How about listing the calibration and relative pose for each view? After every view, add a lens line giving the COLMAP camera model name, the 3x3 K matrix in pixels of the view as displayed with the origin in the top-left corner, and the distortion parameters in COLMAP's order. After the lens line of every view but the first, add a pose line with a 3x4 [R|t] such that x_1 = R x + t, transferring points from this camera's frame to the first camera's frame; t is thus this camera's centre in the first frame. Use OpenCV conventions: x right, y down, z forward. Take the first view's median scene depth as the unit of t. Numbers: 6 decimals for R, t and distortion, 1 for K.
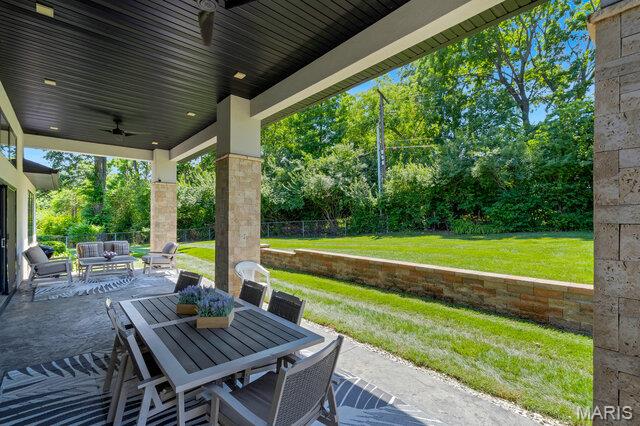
lens RADIAL K [[293.9, 0, 320.0], [0, 293.9, 213.0], [0, 0, 1]] dist [-0.000452, 0.000391]
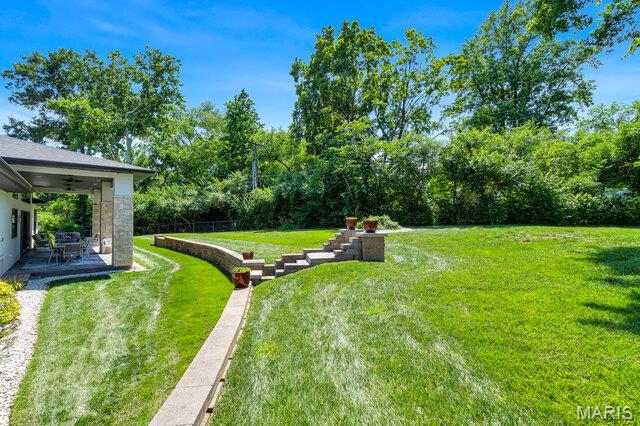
lens RADIAL K [[293.9, 0, 320.0], [0, 293.9, 213.0], [0, 0, 1]] dist [-0.000452, 0.000391]
pose [[0.999957, 0.002710, -0.008822, 0.616350], [-0.002674, 0.999988, 0.004079, -0.031230], [0.008833, -0.004055, 0.999953, -0.622281]]
